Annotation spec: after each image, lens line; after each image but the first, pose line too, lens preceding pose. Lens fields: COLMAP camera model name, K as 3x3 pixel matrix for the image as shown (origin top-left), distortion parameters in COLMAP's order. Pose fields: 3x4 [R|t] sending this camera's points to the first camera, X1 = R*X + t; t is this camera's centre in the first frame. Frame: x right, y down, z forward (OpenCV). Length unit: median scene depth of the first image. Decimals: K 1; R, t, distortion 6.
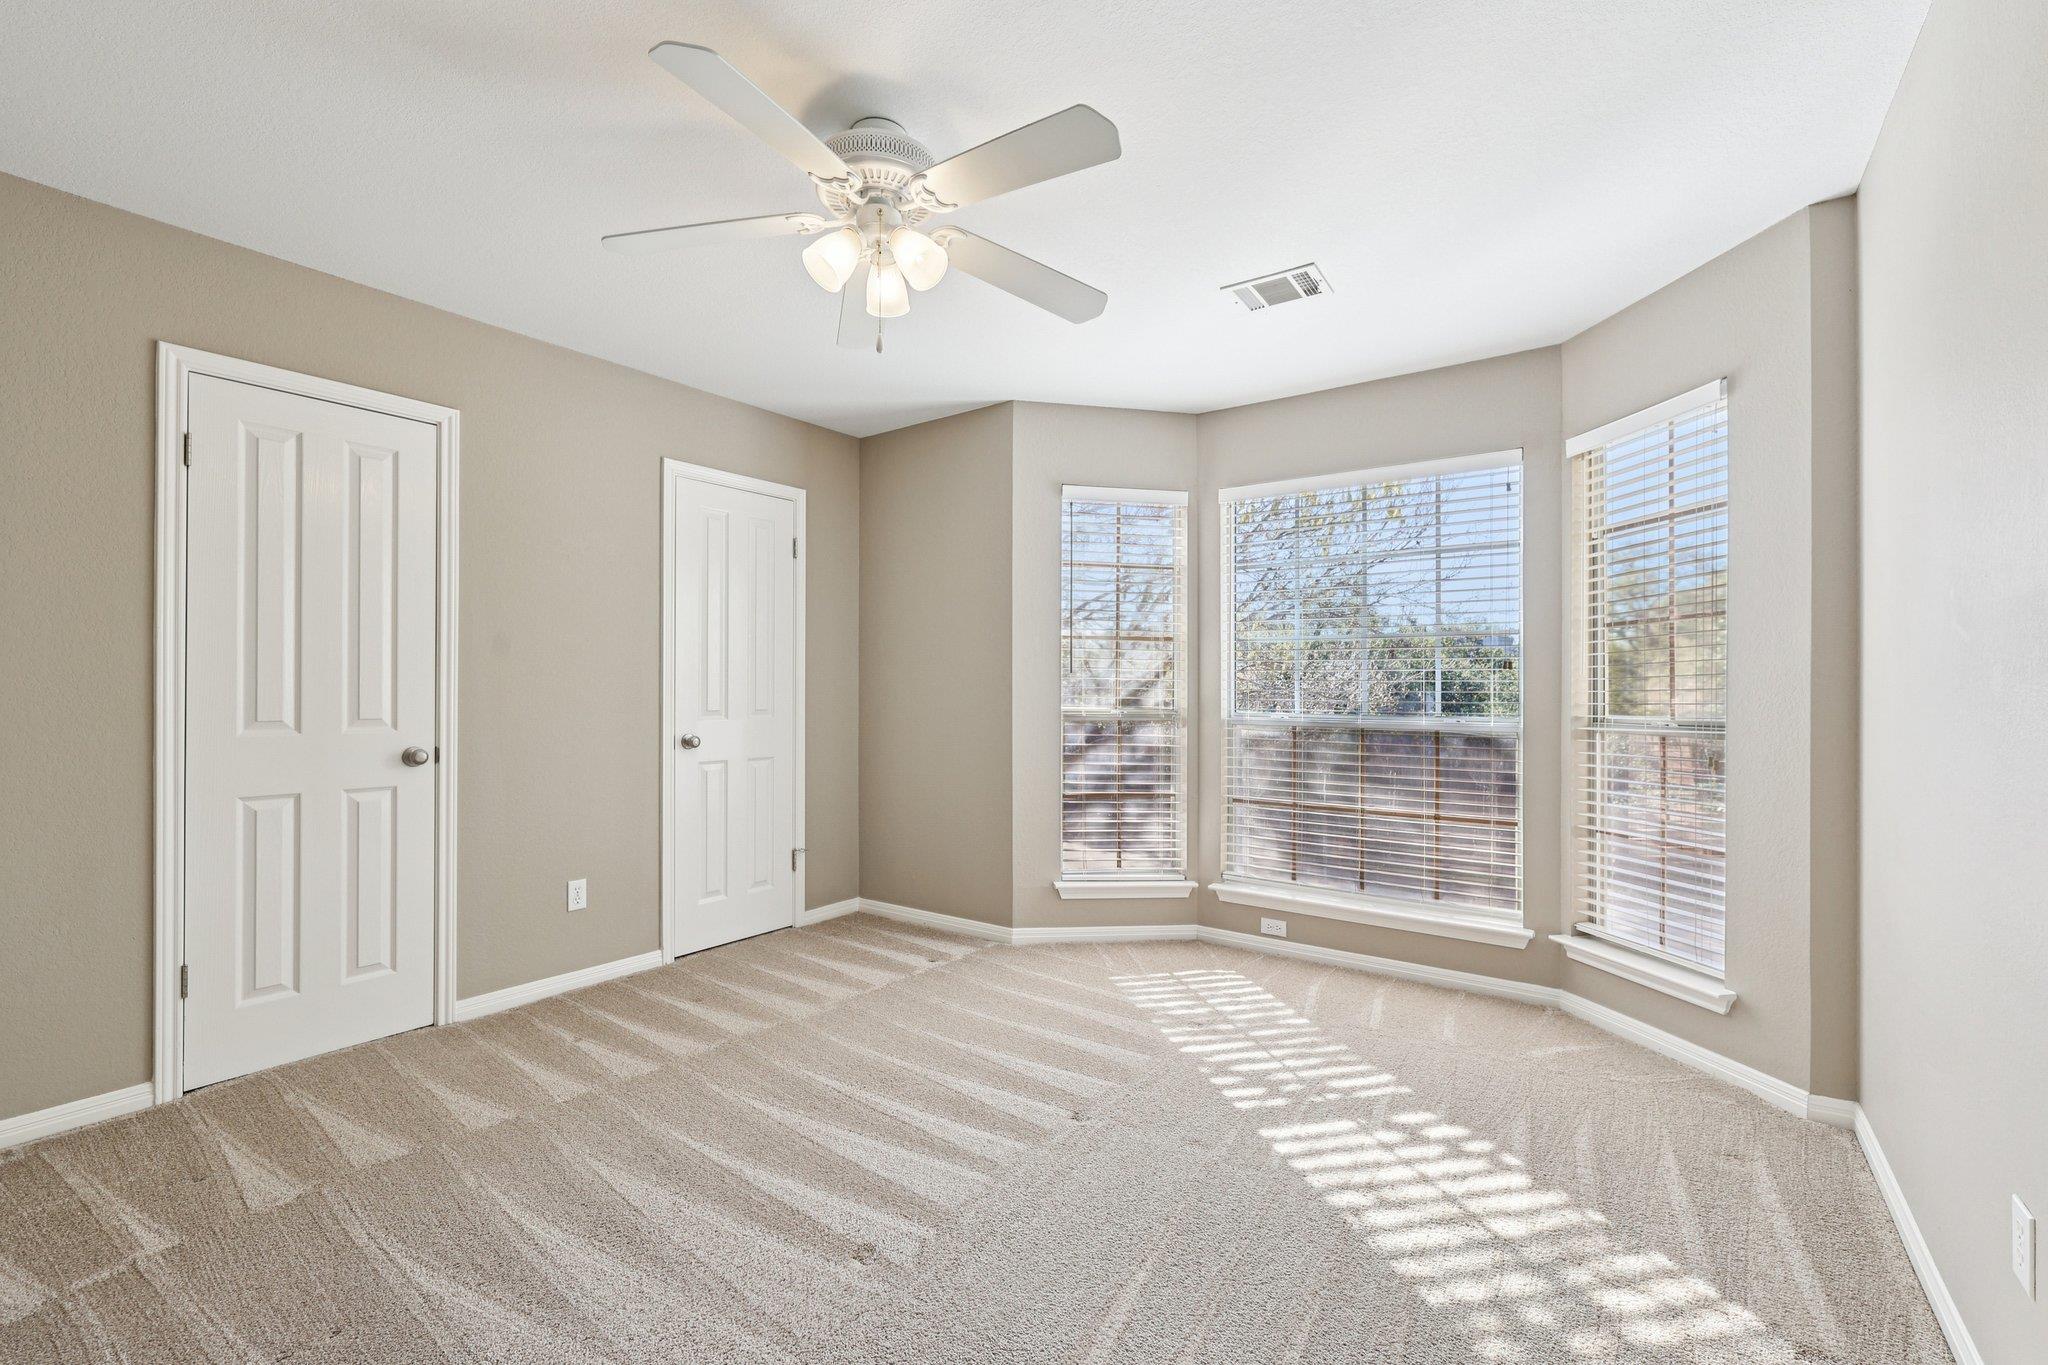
lens RADIAL K [[860.7, 0, 1031.0], [0, 860.7, 684.8], [0, 0, 1]] dist [-0.001976, 0.000150]
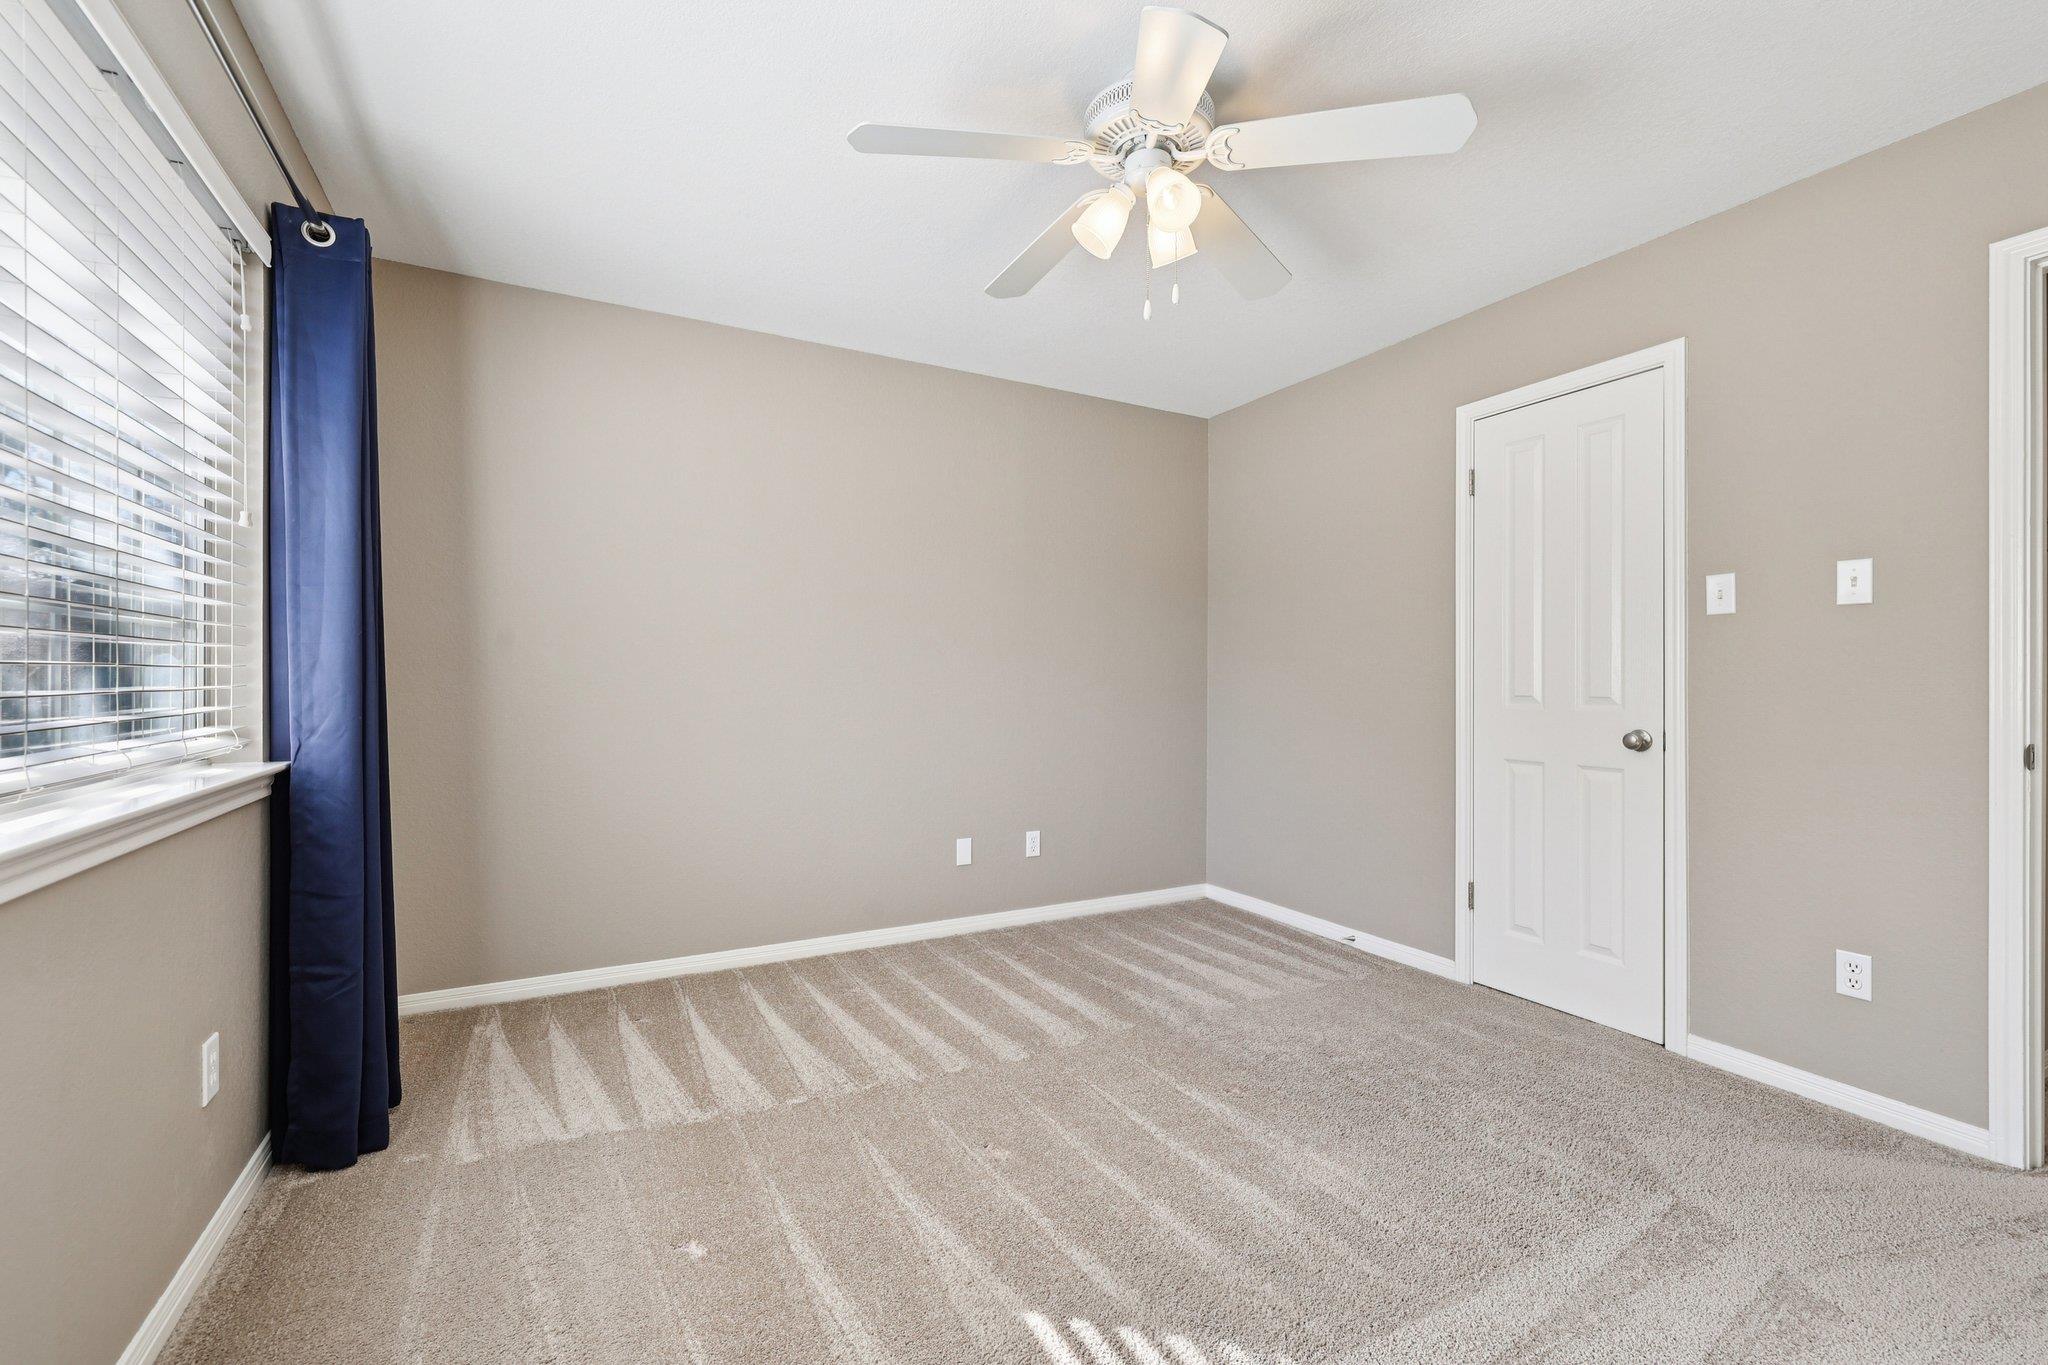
lens RADIAL K [[860.7, 0, 1031.0], [0, 860.7, 684.8], [0, 0, 1]] dist [-0.001976, 0.000150]
pose [[-0.438106, 0.004676, -0.898911, 0.436665], [0.002824, 0.999989, 0.003825, 0.020787], [0.898919, -0.000863, -0.438115, 0.912977]]
